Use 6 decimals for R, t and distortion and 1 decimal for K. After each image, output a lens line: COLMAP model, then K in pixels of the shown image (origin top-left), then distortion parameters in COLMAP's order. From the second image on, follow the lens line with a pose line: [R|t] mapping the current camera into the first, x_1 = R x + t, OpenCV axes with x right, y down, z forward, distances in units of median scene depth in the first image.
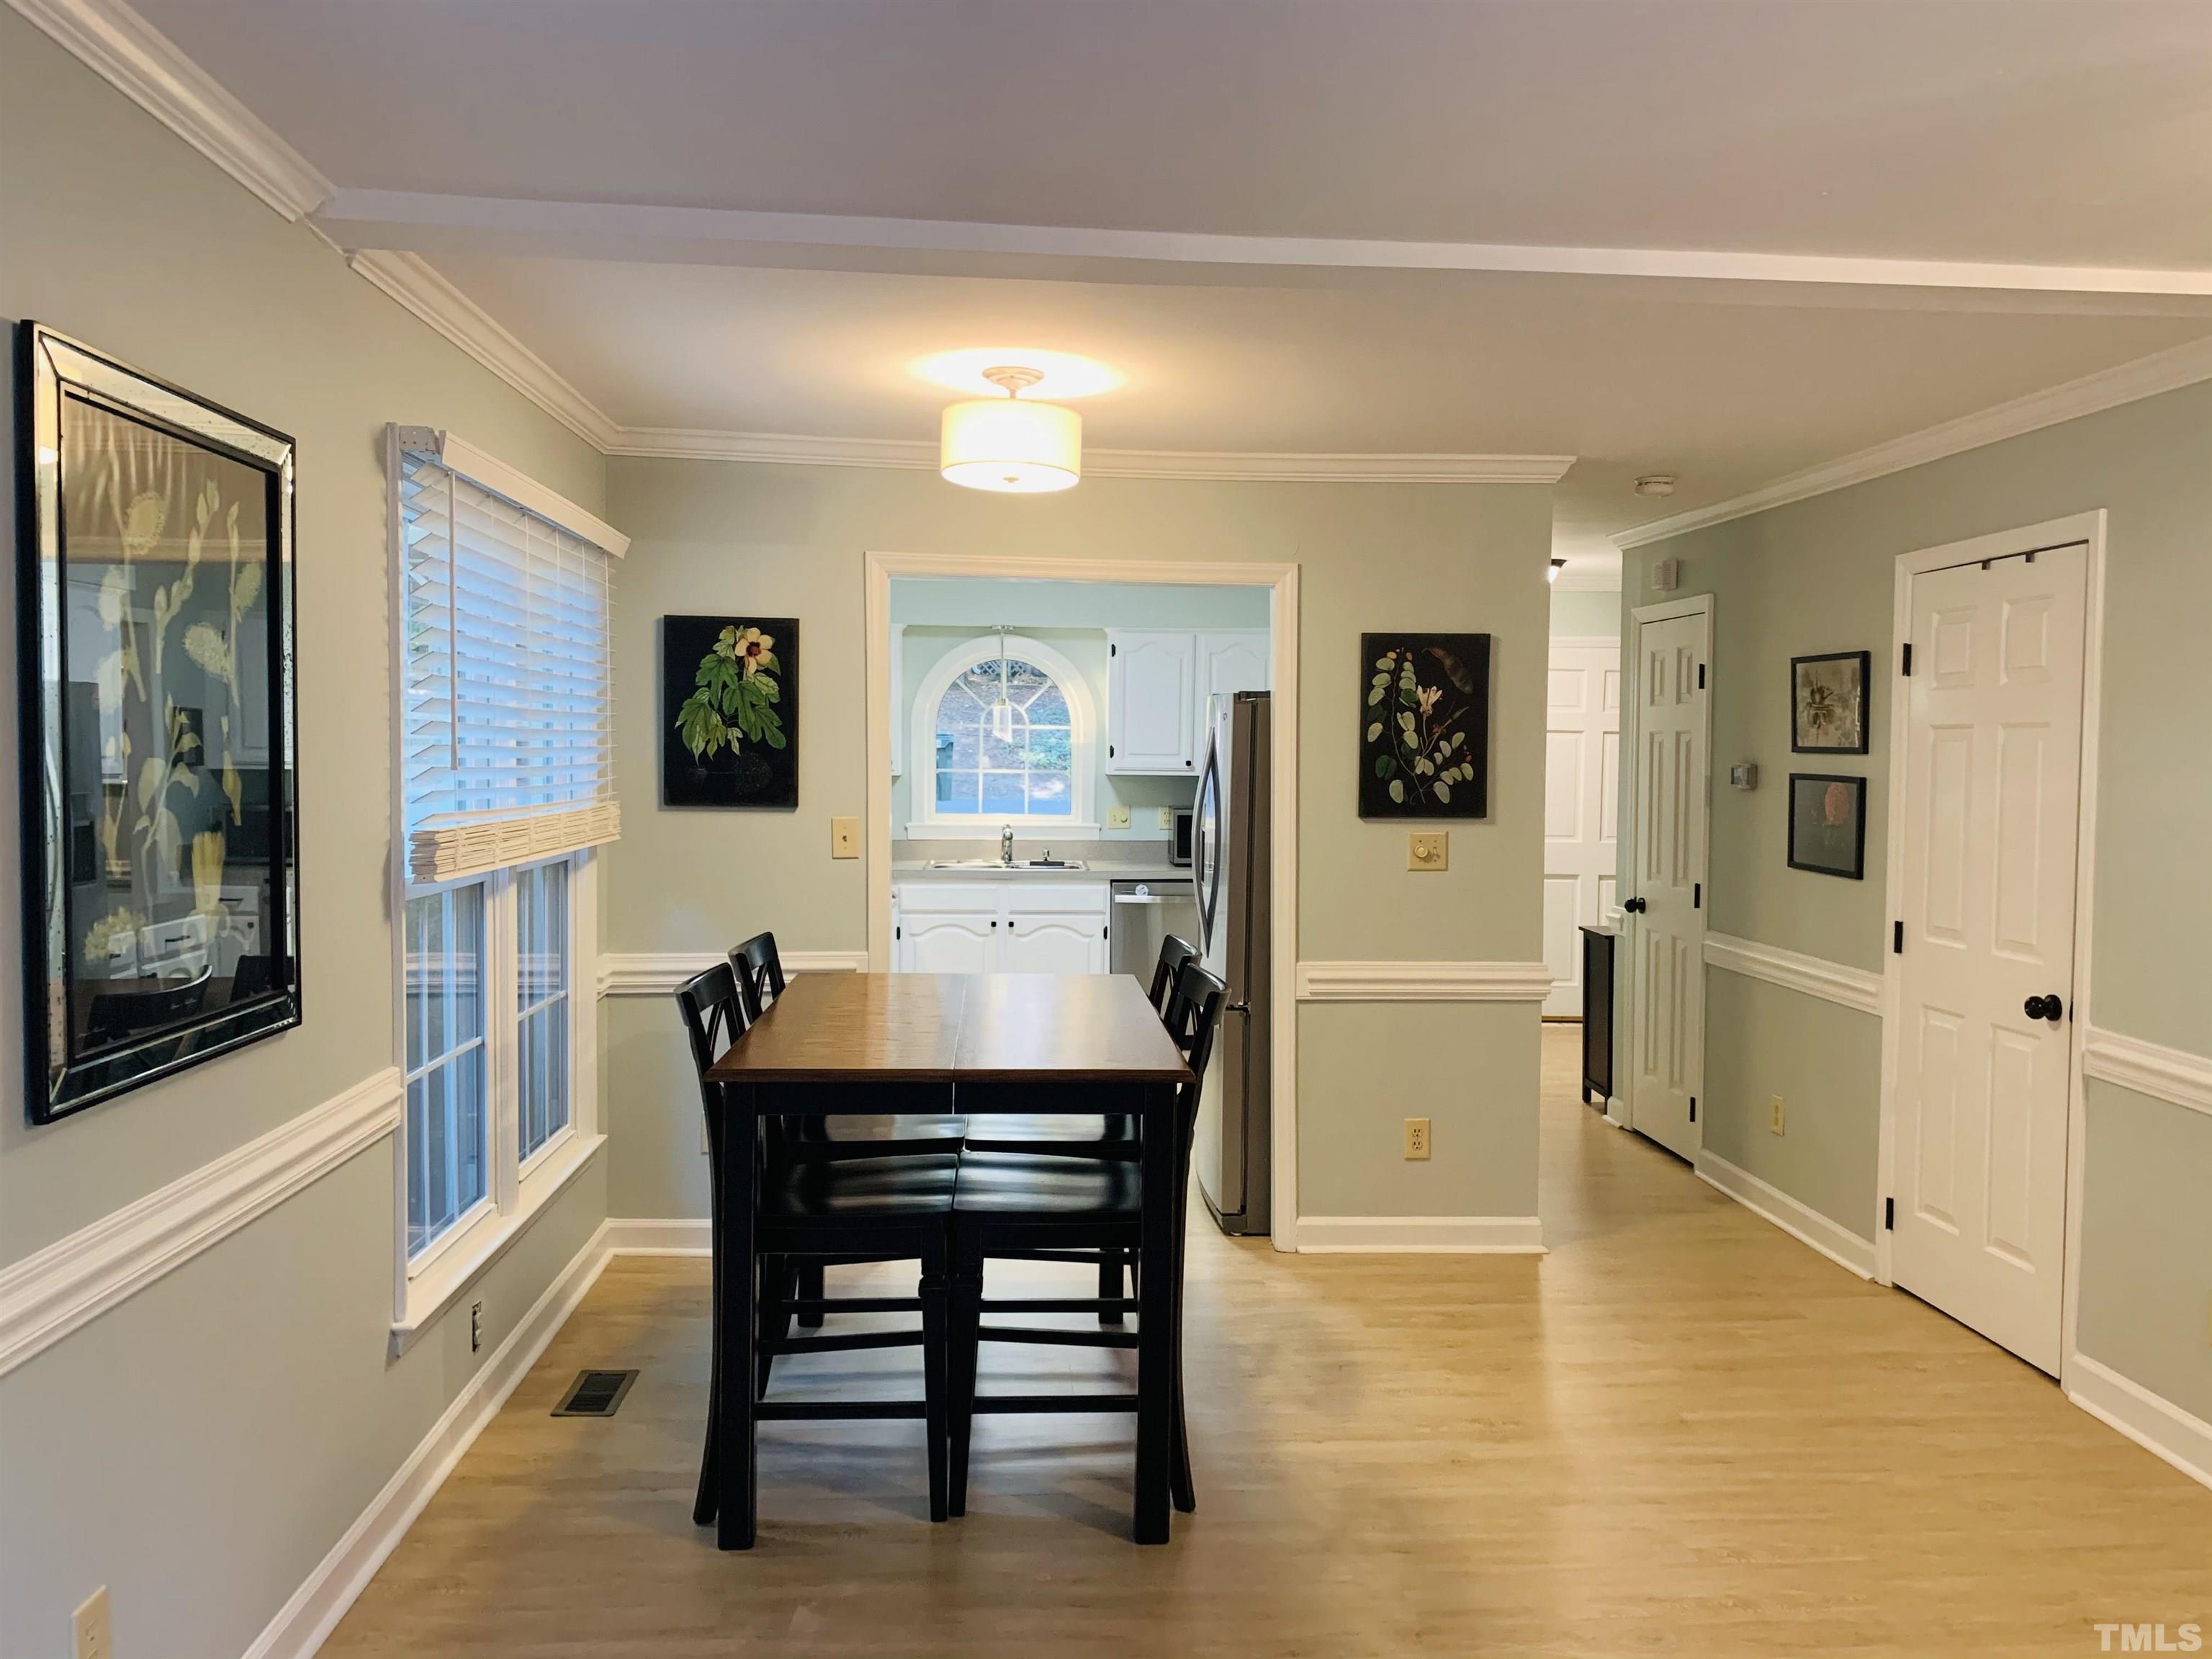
lens RADIAL K [[1680.7, 0, 1102.2], [0, 1680.7, 828.2], [0, 0, 1]] dist [0.014862, -0.021683]
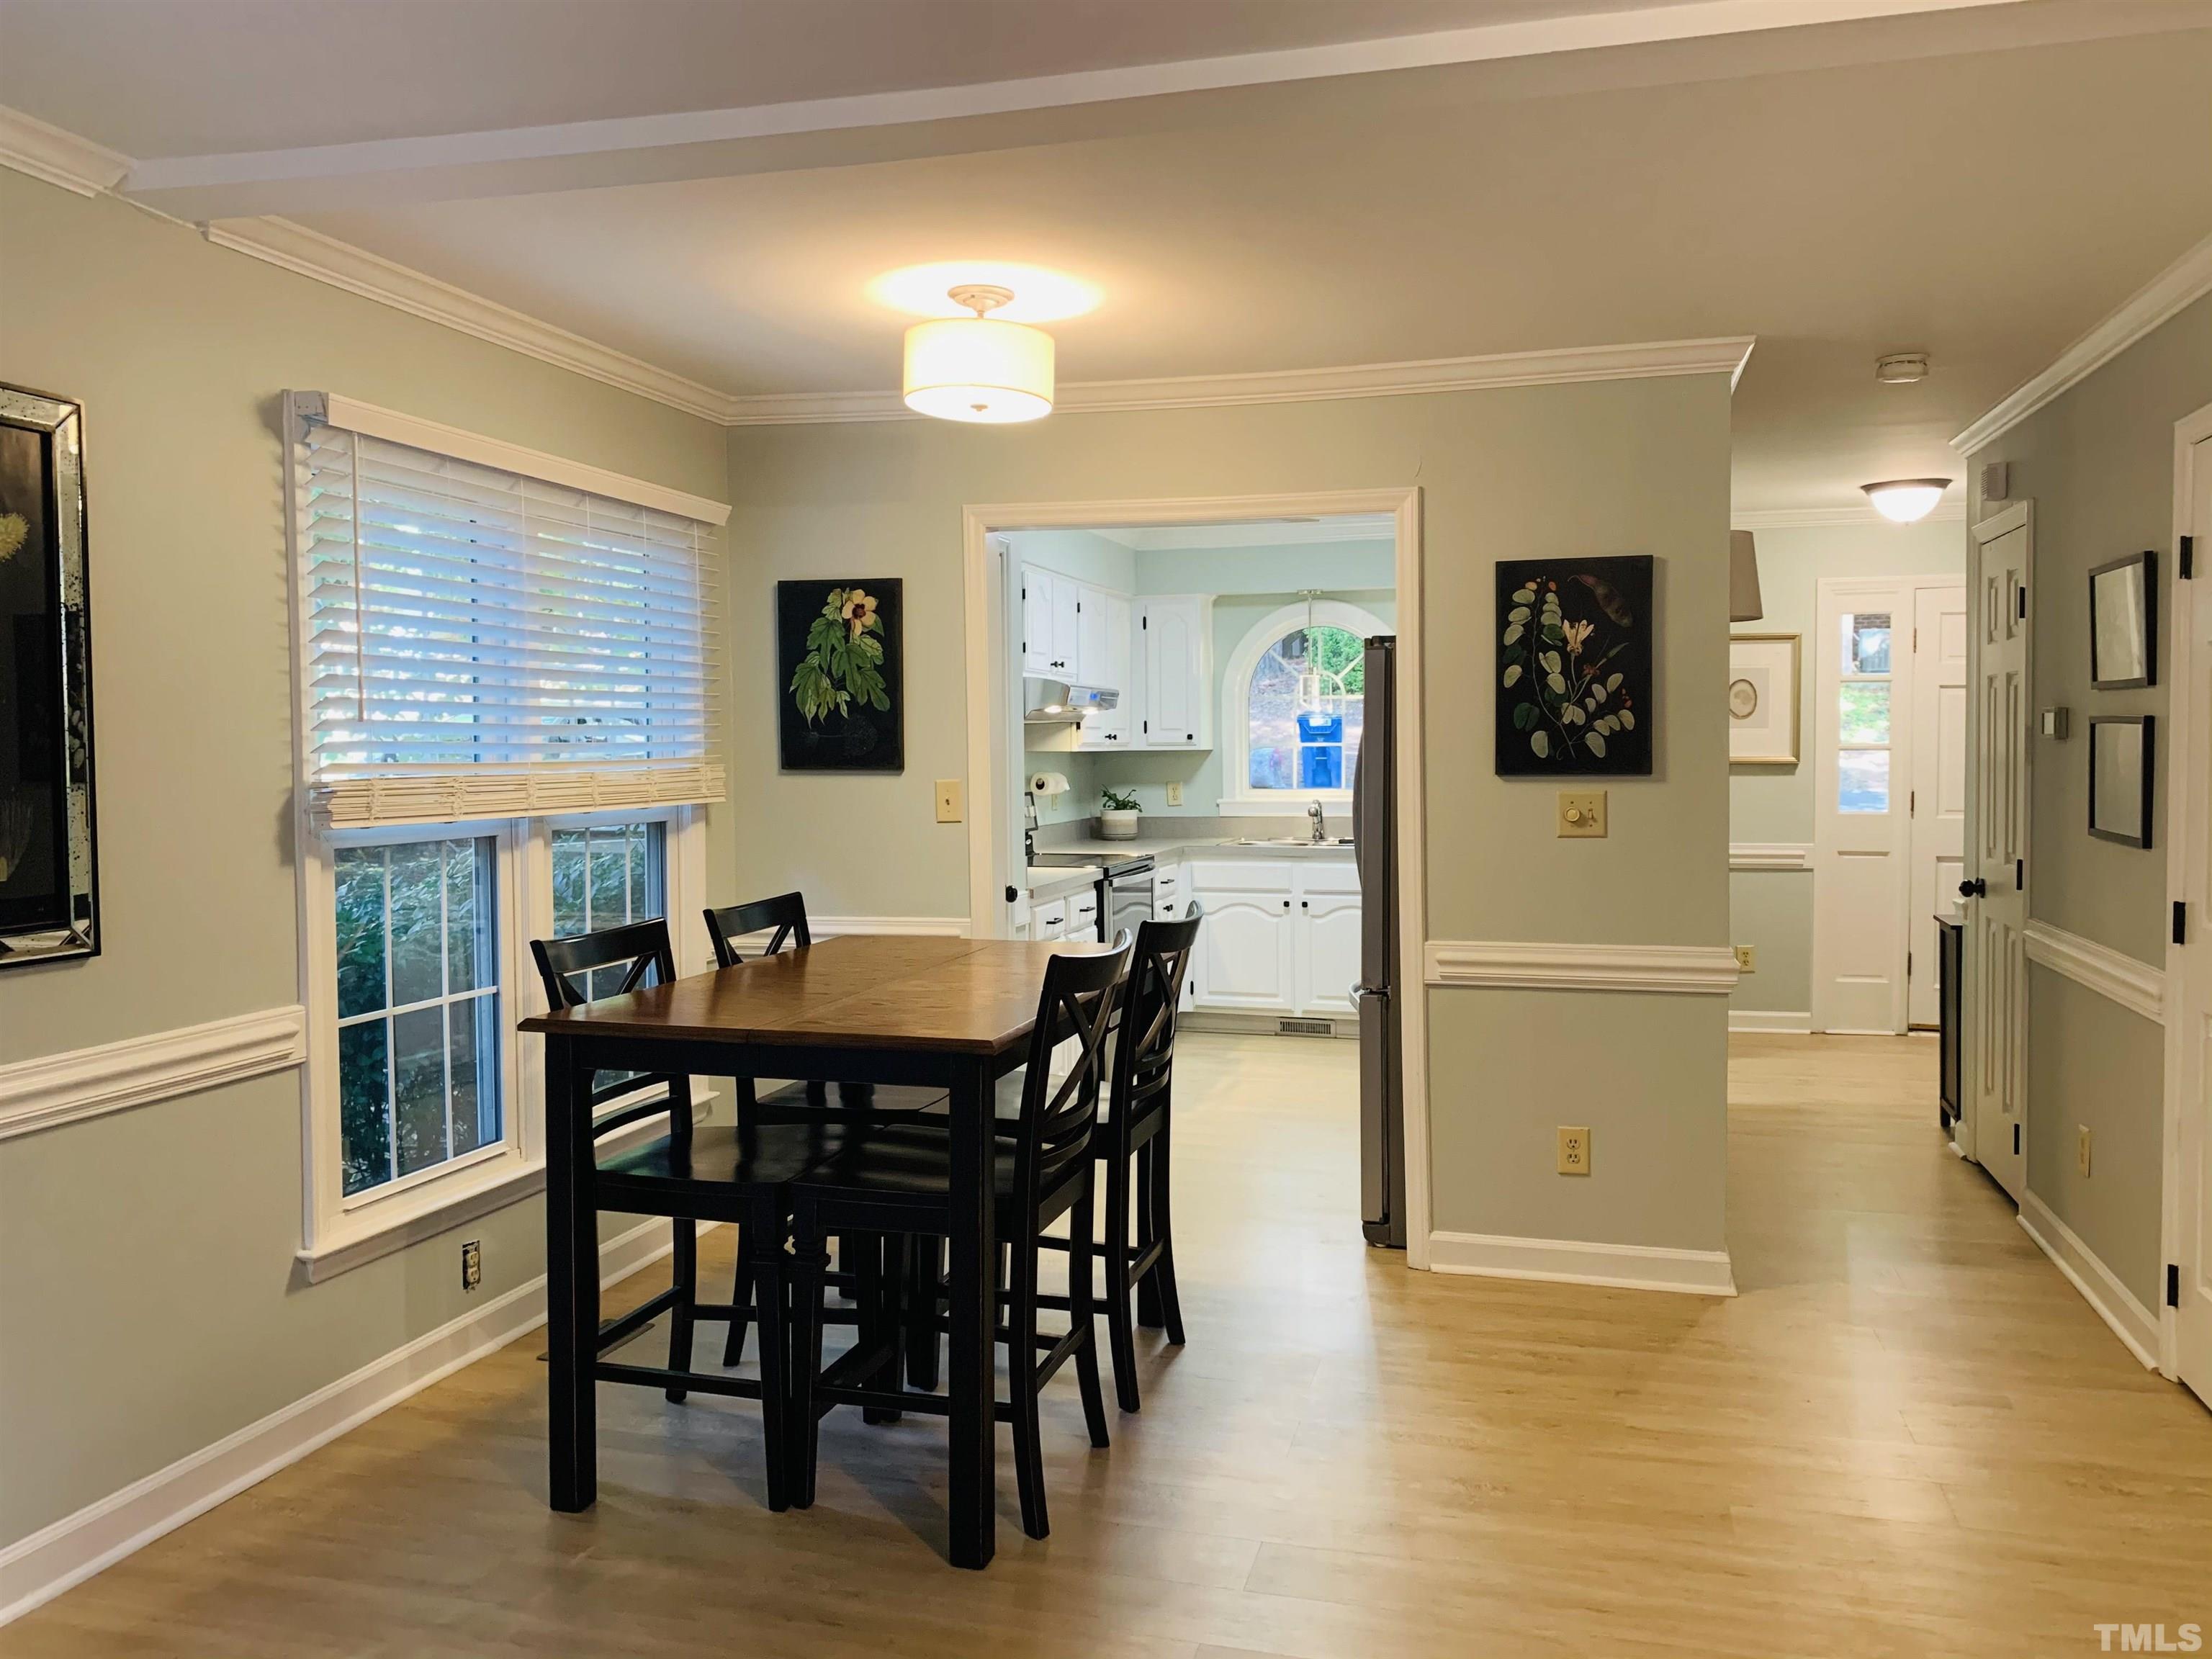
lens RADIAL K [[1680.7, 0, 1102.9], [0, 1680.7, 825.1], [0, 0, 1]] dist [0.014862, -0.021683]
pose [[0.942491, -0.001001, -0.334229, 0.256910], [0.001261, 0.999999, 0.000561, 0.018963], [0.334228, -0.000950, 0.942492, 0.116466]]
